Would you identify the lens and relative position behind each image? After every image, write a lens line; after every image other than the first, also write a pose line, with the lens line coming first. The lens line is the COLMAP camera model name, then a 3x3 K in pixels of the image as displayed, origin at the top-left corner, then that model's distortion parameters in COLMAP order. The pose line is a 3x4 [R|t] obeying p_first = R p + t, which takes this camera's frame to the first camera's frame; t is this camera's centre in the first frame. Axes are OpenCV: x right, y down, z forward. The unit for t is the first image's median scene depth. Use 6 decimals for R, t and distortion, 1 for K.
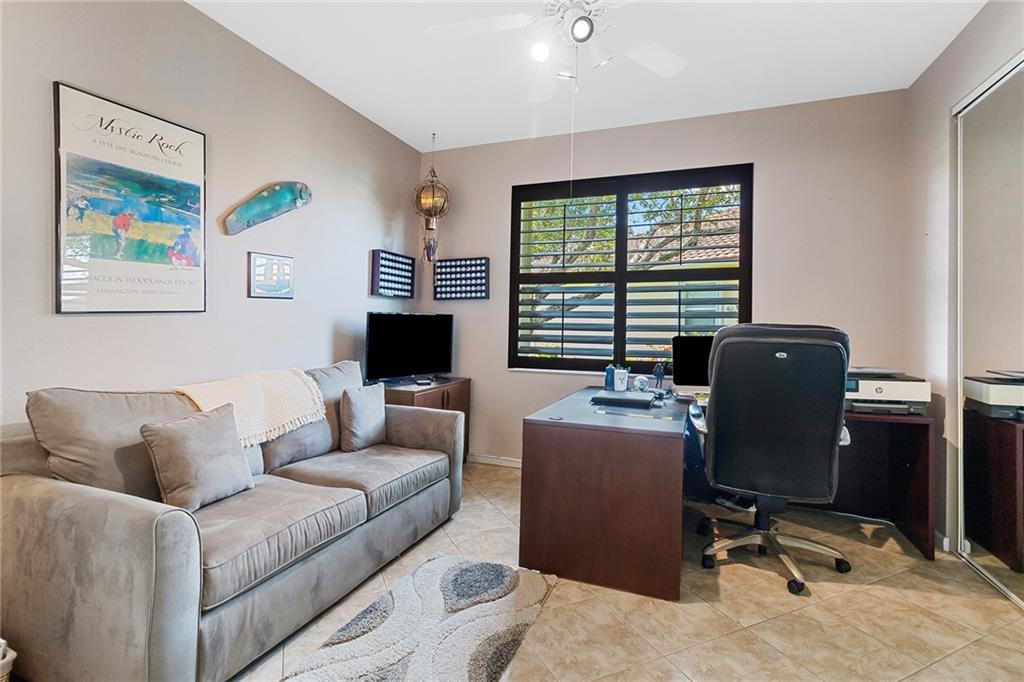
lens RADIAL K [[472.1, 0, 507.1], [0, 472.1, 321.4], [0, 0, 1]] dist [0.001220, 0.000139]
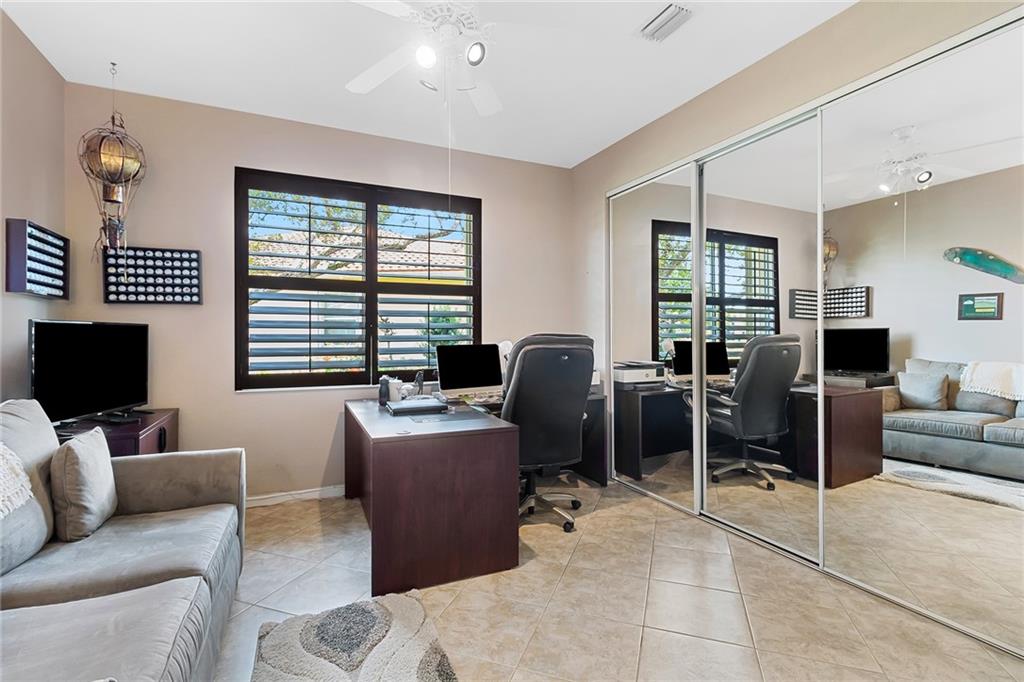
lens RADIAL K [[472.1, 0, 505.7], [0, 472.1, 341.3], [0, 0, 1]] dist [0.001220, 0.000139]
pose [[0.703968, -0.019859, 0.709954, -0.349488], [0.004637, 0.999716, 0.023366, -0.003770], [-0.710217, -0.013156, 0.703860, 0.132637]]
